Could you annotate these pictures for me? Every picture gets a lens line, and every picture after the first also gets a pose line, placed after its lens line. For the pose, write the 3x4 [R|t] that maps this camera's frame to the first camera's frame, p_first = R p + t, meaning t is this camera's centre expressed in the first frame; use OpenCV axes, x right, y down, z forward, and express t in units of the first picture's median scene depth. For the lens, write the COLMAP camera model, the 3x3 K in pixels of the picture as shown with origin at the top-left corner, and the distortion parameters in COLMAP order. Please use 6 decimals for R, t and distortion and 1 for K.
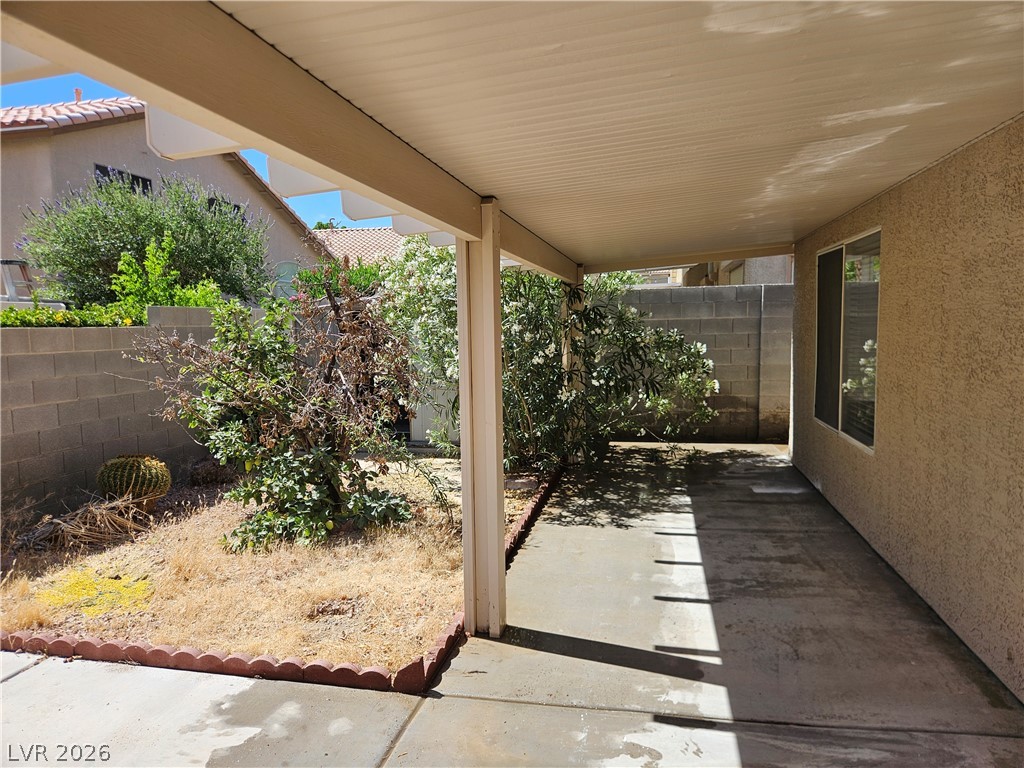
lens RADIAL K [[690.0, 0, 512.0], [0, 690.0, 384.0], [0, 0, 1]] dist [0.038231, -0.001639]
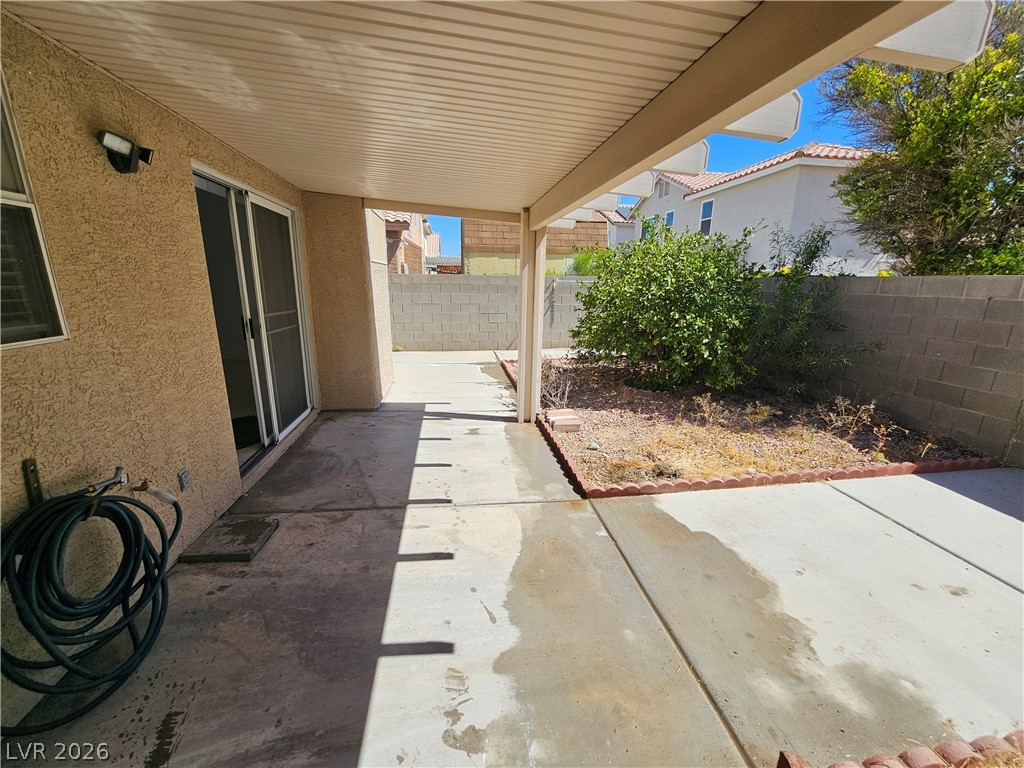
lens RADIAL K [[414.0, 0, 506.6], [0, 414.0, 383.3], [0, 0, 1]] dist [0.000199, -0.000020]
pose [[-0.942690, 0.079928, -0.323956, 0.132647], [-0.031245, 0.945475, 0.324192, -0.049142], [0.332205, 0.315734, -0.888792, 0.634129]]
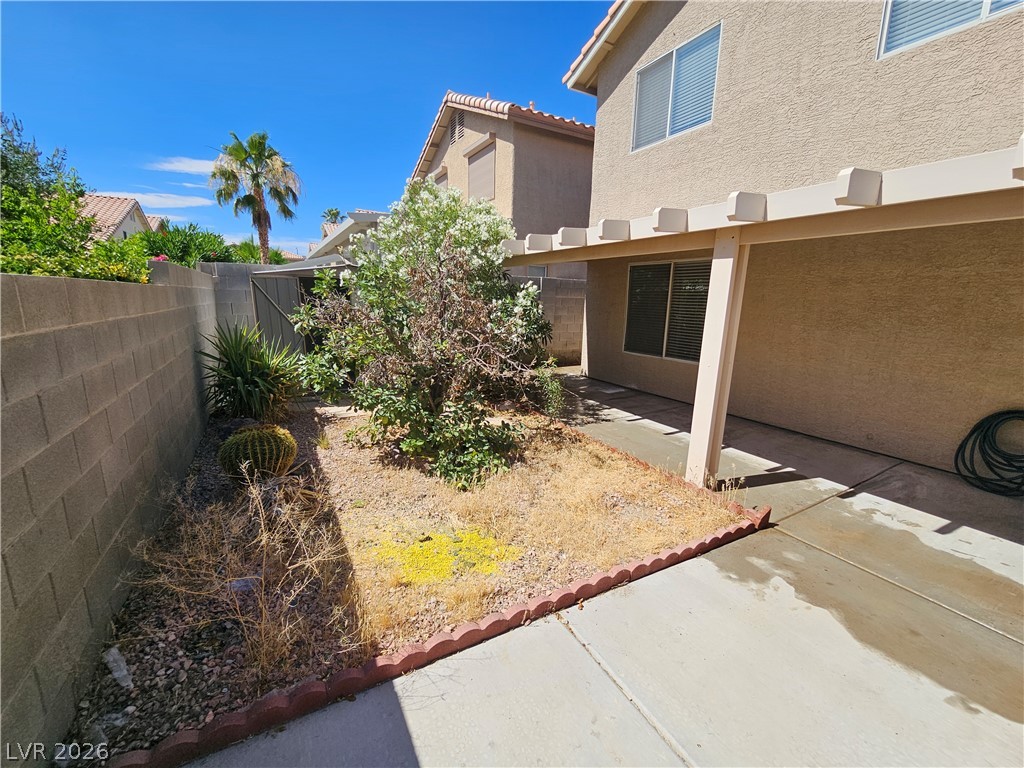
lens RADIAL K [[422.3, 0, 511.3], [0, 422.3, 390.3], [0, 0, 1]] dist [-0.001532, -0.000164]
pose [[0.750005, -0.109826, 0.652250, -0.670885], [0.022071, 0.989725, 0.141272, -0.021037], [-0.661064, -0.091559, 0.744723, 0.372559]]
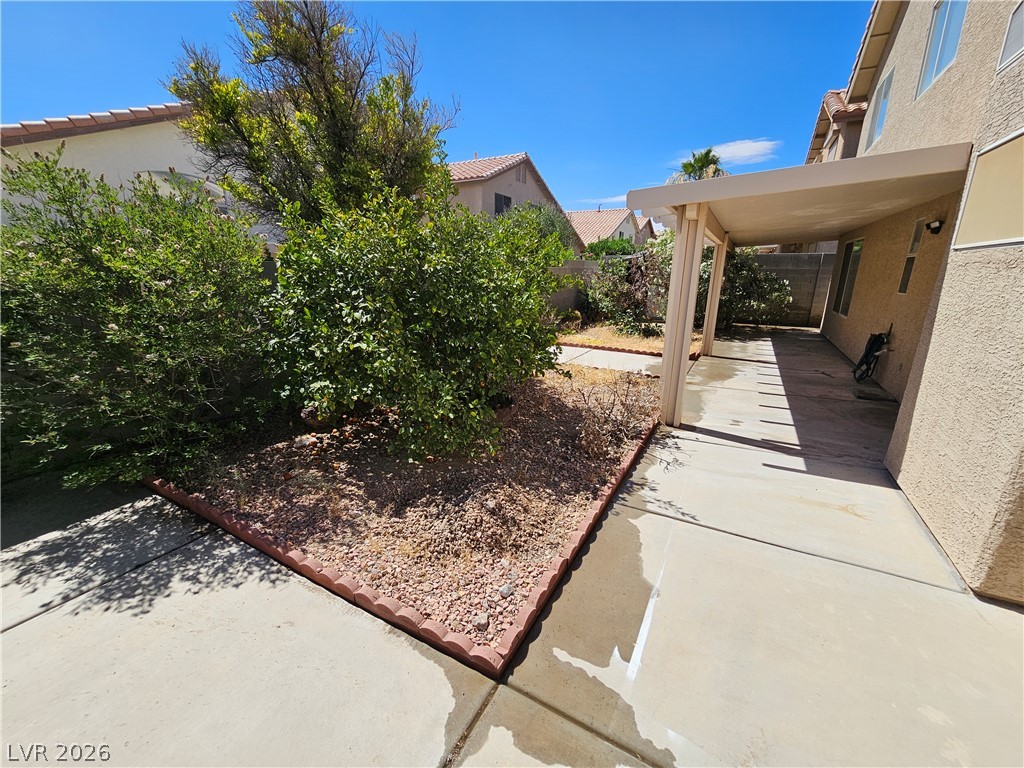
lens RADIAL K [[422.3, 0, 511.3], [0, 422.3, 390.3], [0, 0, 1]] dist [-0.001532, -0.000164]
pose [[0.955388, 0.104381, -0.276293, -0.254872], [-0.047797, 0.977779, 0.204118, 0.084517], [0.291459, -0.181806, 0.939148, -0.951074]]
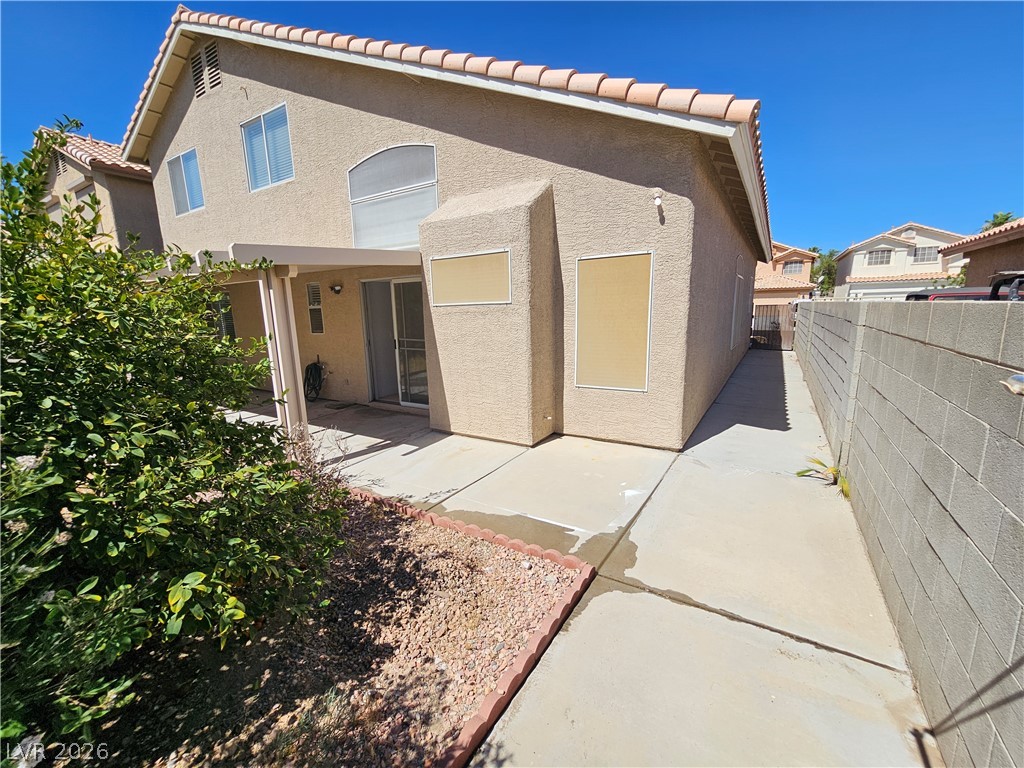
lens RADIAL K [[422.3, 0, 511.3], [0, 422.3, 390.3], [0, 0, 1]] dist [-0.001532, -0.000164]
pose [[0.343453, -0.167912, 0.924038, -0.785325], [0.094789, 0.985061, 0.143769, 0.064584], [-0.934374, 0.038211, 0.354238, -0.790953]]
